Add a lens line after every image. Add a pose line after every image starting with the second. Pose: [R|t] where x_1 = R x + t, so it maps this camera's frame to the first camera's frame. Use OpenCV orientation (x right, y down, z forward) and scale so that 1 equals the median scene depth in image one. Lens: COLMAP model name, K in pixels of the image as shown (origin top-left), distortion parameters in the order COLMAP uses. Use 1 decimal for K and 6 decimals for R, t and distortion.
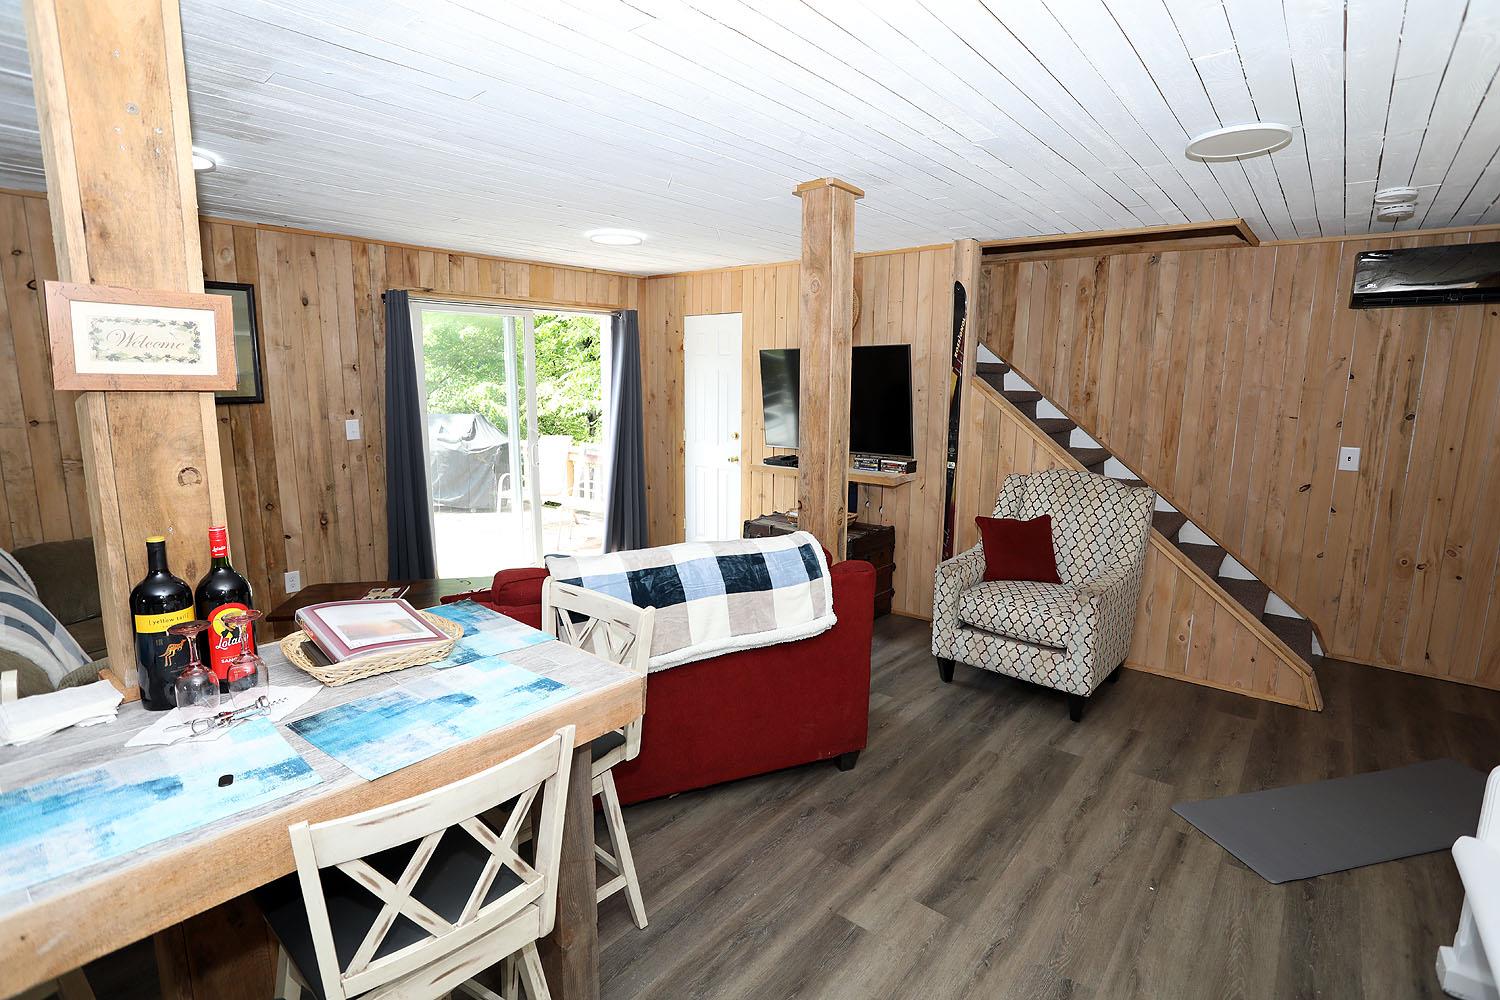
lens RADIAL K [[725.1, 0, 755.1], [0, 725.1, 490.7], [0, 0, 1]] dist [-0.069107, 0.027006]
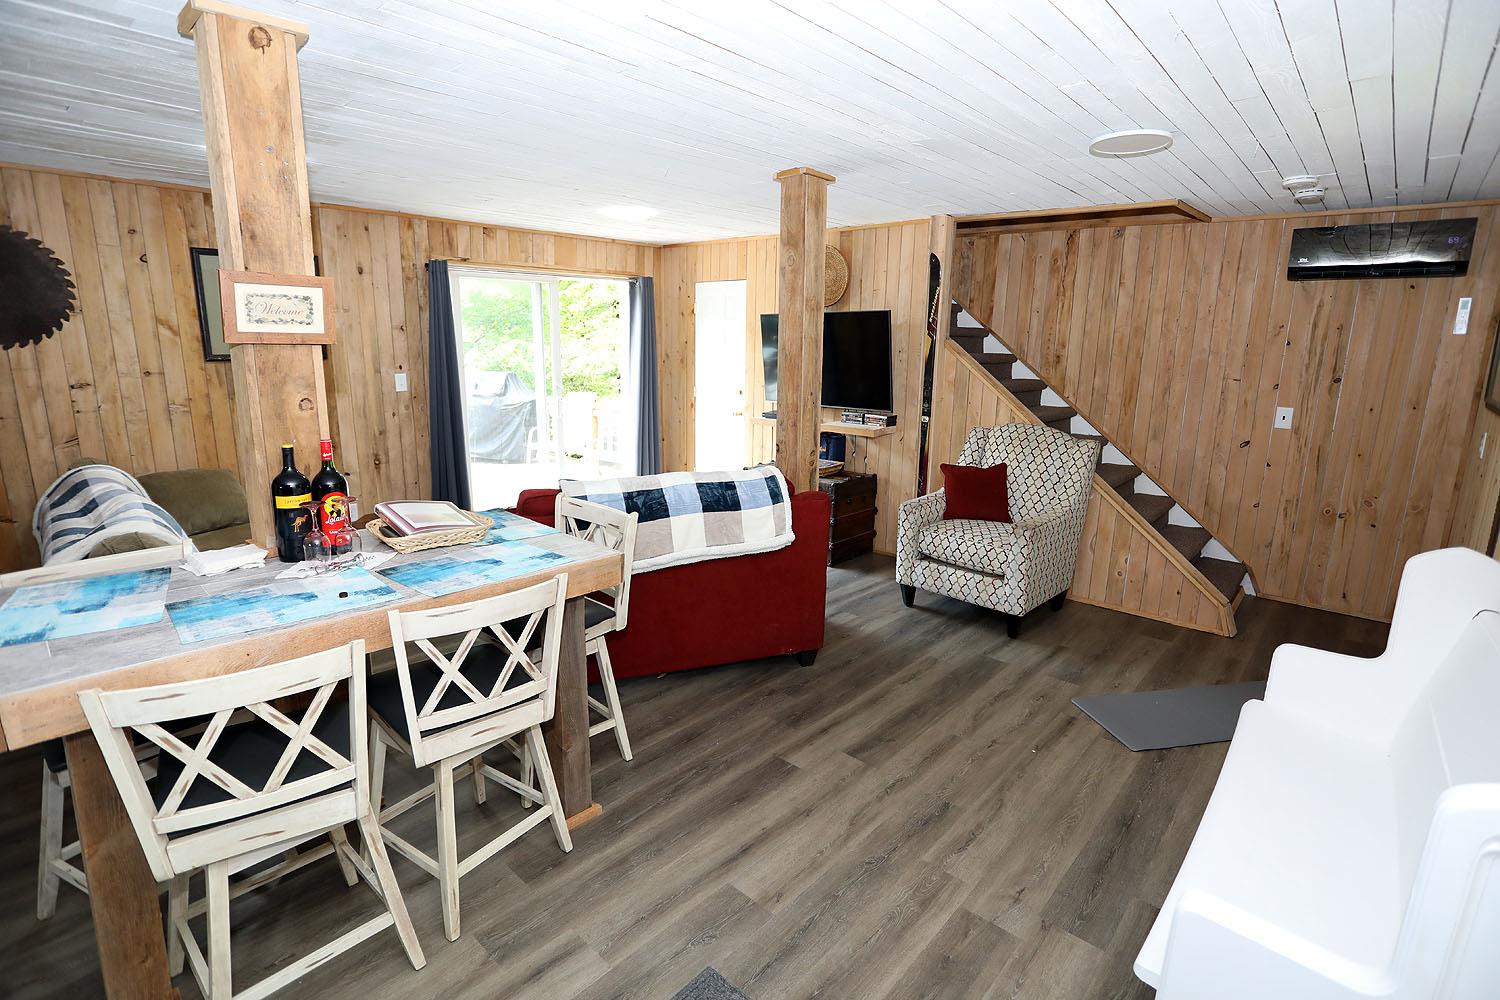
lens RADIAL K [[725.1, 0, 754.3], [0, 725.1, 489.5], [0, 0, 1]] dist [-0.069107, 0.027006]
pose [[0.998969, 0.016057, -0.042469, 0.063893], [-0.013987, 0.998721, 0.048585, 0.025692], [0.043195, -0.047941, 0.997916, -0.151955]]
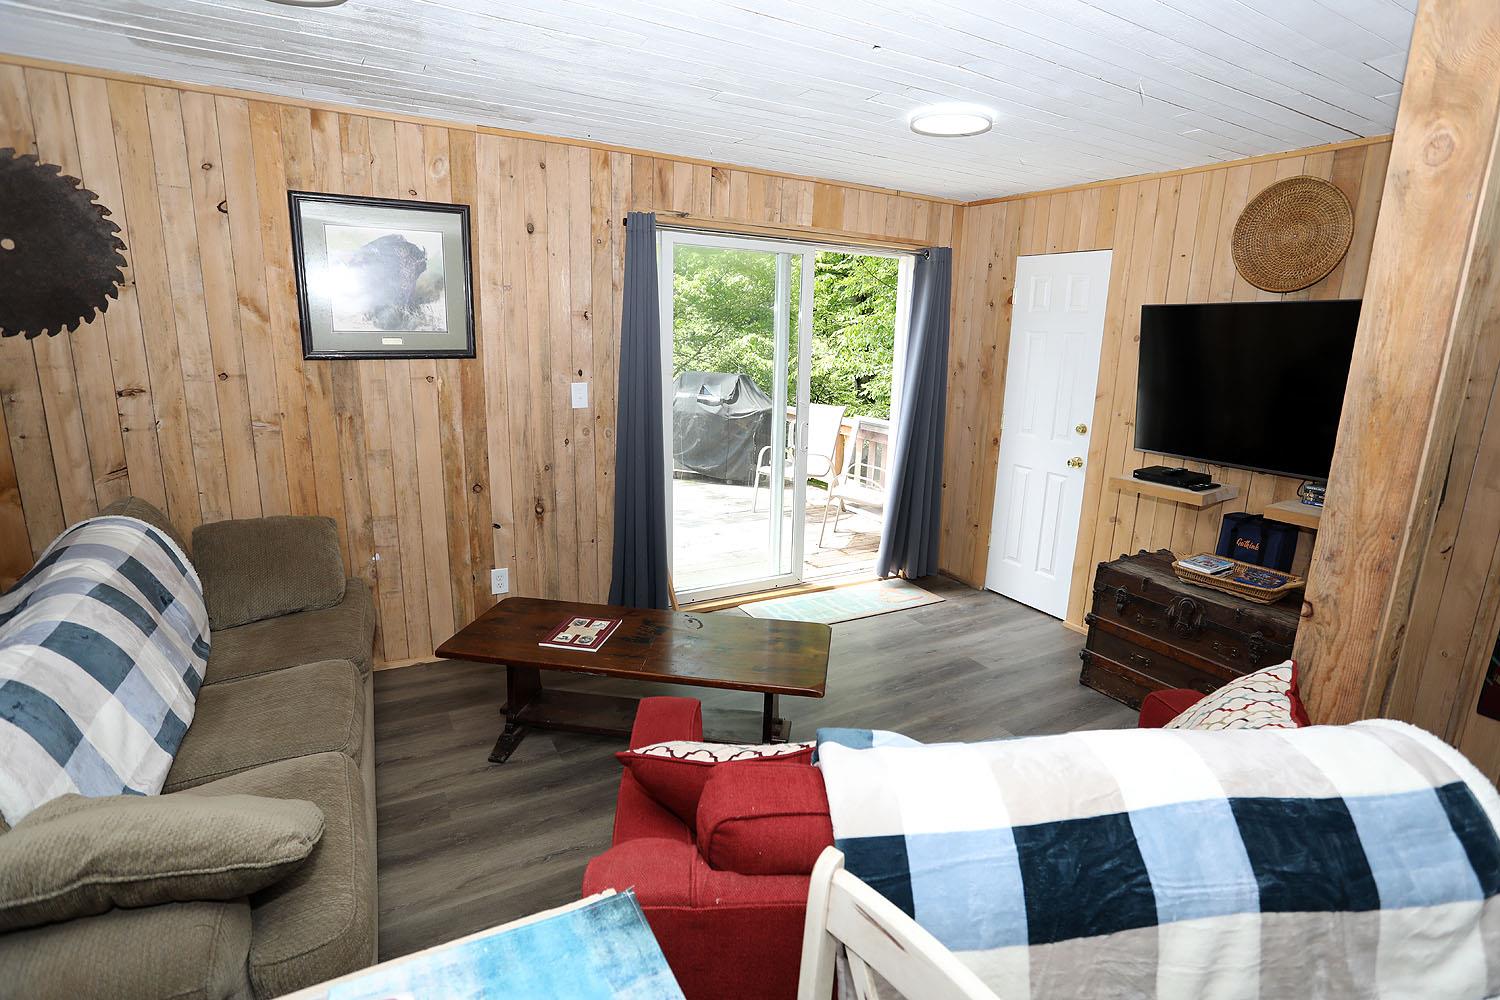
lens RADIAL K [[725.1, 0, 755.2], [0, 725.1, 490.5], [0, 0, 1]] dist [-0.069107, 0.027006]
pose [[0.935754, 0.094971, -0.339625, -0.119269], [-0.076912, 0.994833, 0.066278, -0.055340], [0.344164, -0.035898, 0.938223, 0.357206]]
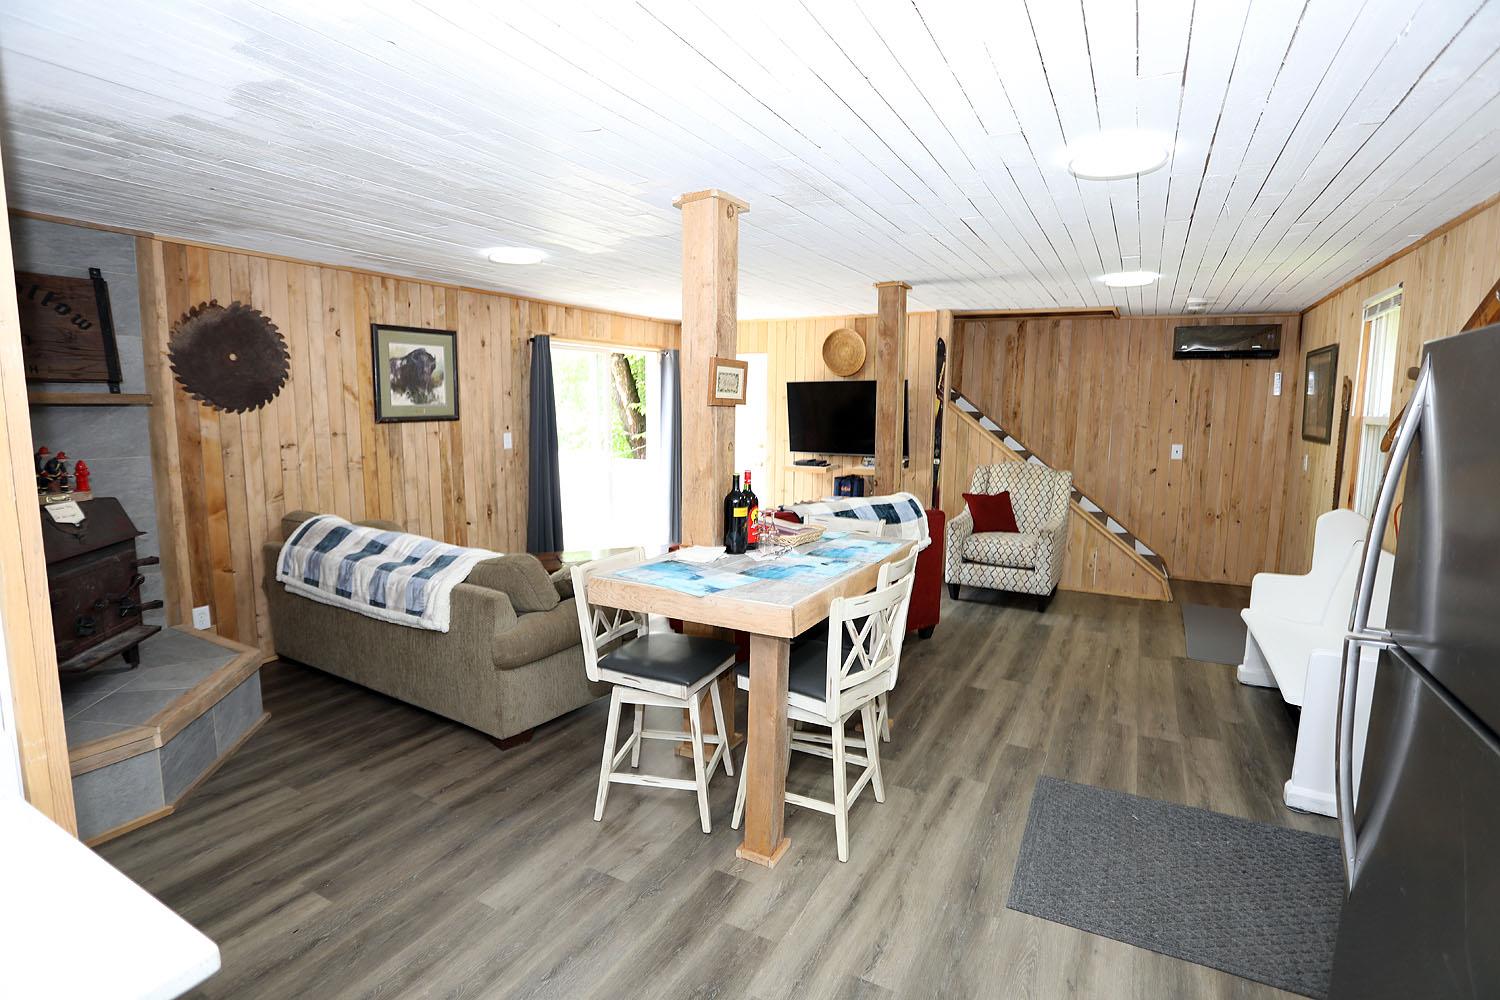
lens RADIAL K [[725.1, 0, 760.1], [0, 725.1, 487.6], [0, 0, 1]] dist [-0.069107, 0.027006]
pose [[0.980138, -0.022835, 0.196996, -0.422537], [0.030196, 0.998950, -0.034446, 0.065259], [-0.196003, 0.039710, 0.979799, -0.418329]]
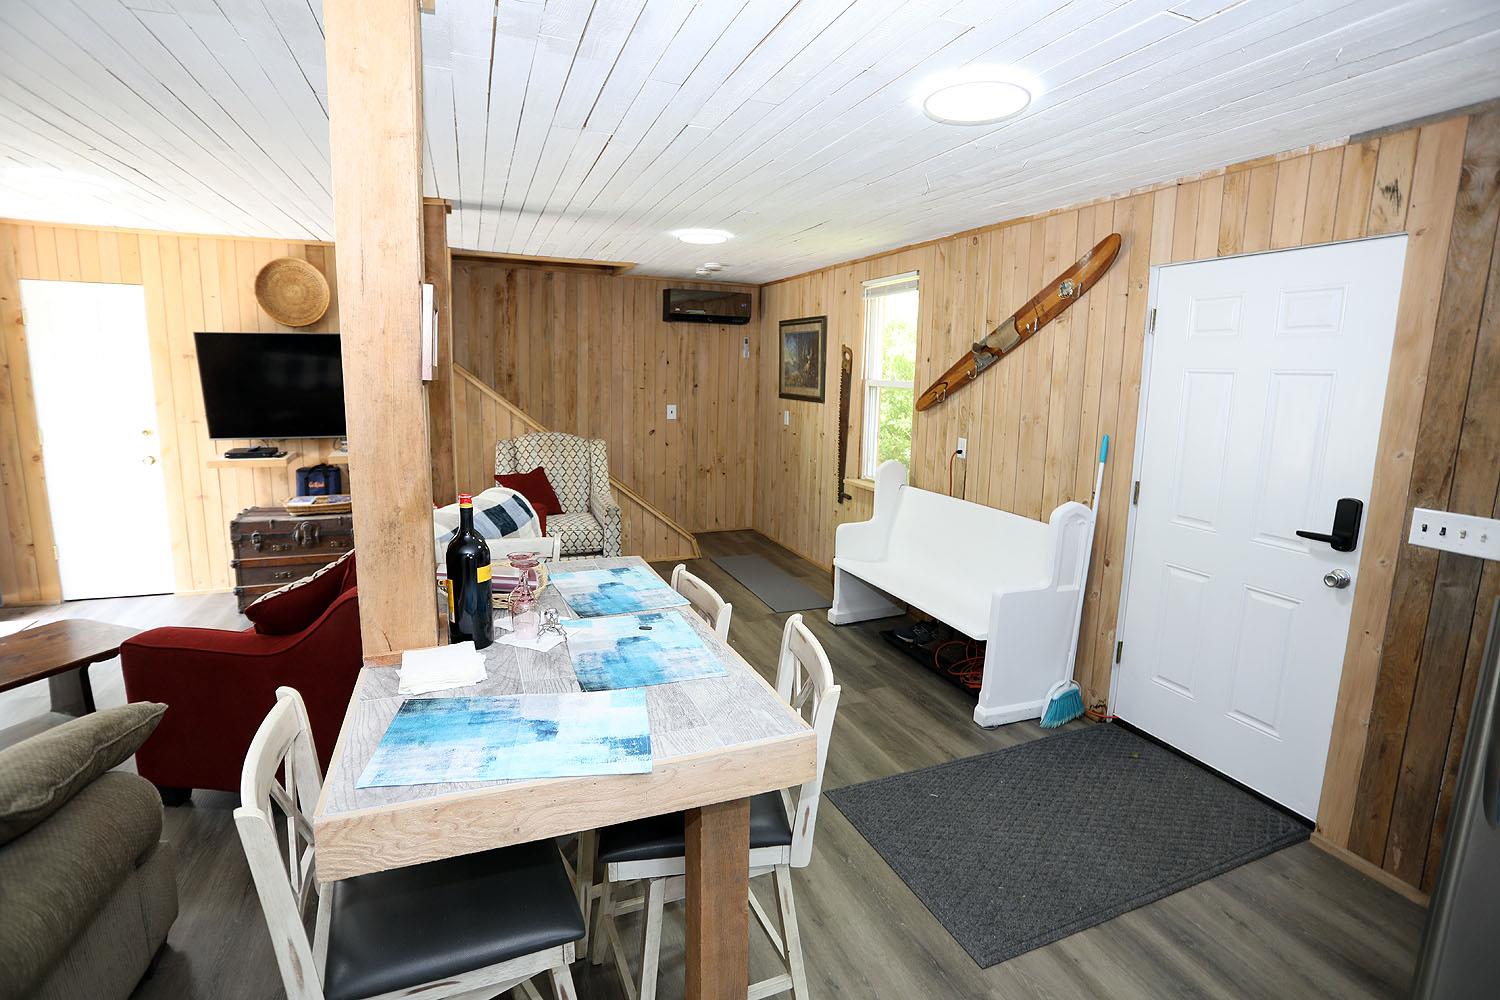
lens RADIAL K [[725.1, 0, 753.6], [0, 725.1, 488.1], [0, 0, 1]] dist [-0.069107, 0.027006]
pose [[0.484937, -0.141160, 0.863082, -0.574067], [0.119334, 0.988338, 0.094596, -0.006649], [-0.866369, 0.057122, 0.496127, -0.011235]]
